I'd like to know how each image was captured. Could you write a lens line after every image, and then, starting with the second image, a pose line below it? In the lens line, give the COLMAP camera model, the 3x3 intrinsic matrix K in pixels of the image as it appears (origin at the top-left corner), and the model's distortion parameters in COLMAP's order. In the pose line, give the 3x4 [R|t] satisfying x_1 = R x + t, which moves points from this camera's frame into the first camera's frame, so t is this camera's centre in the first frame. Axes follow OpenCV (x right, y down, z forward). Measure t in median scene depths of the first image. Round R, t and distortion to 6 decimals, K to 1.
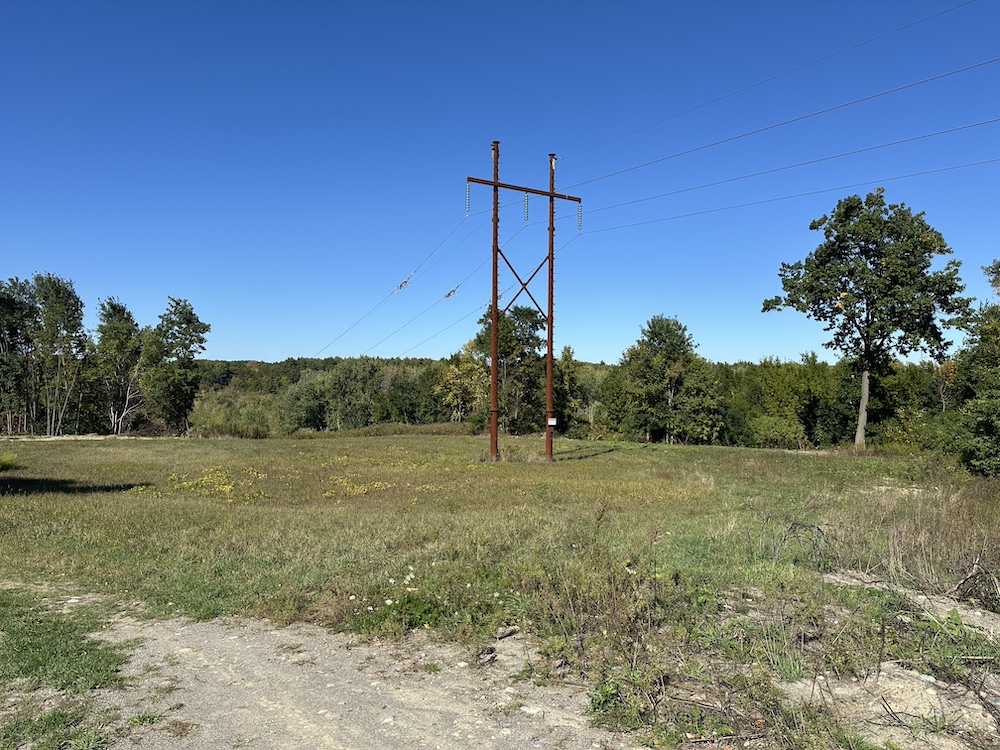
lens RADIAL K [[704.4, 0, 500.0], [0, 704.4, 375.0], [0, 0, 1]] dist [-0.007751, -0.008342]
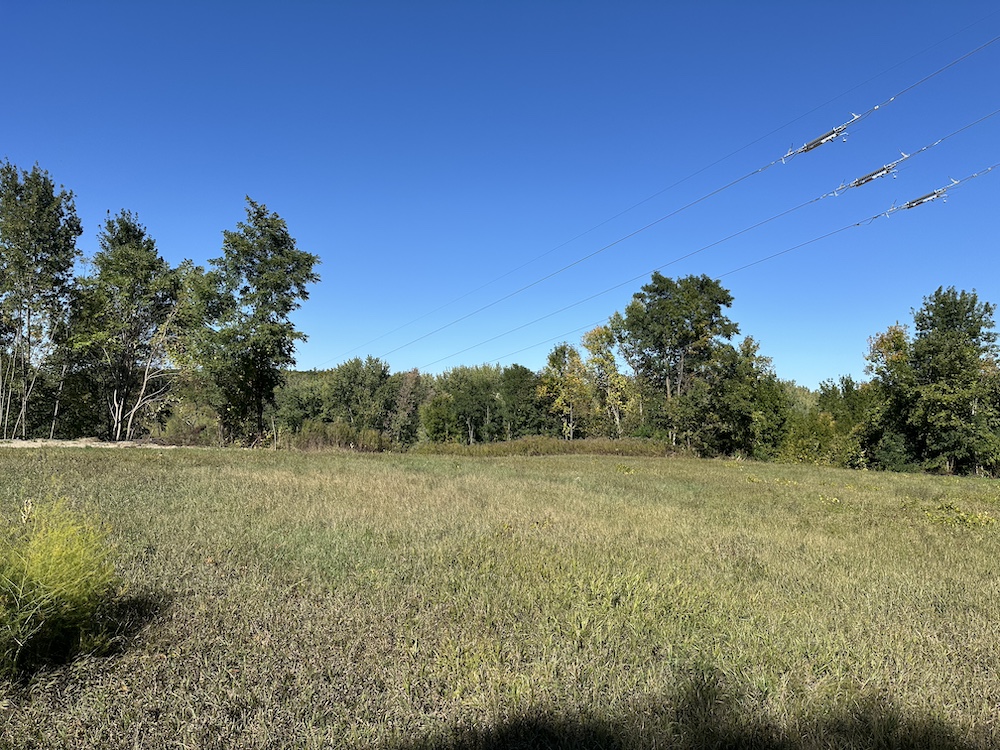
lens RADIAL K [[716.8, 0, 500.0], [0, 716.8, 375.0], [0, 0, 1]] dist [0.004513, 0.001413]
pose [[0.995793, 0.037093, 0.083787, -0.209465], [-0.034567, 0.998909, -0.031393, 0.028027], [-0.084860, 0.028365, 0.995989, 0.272519]]
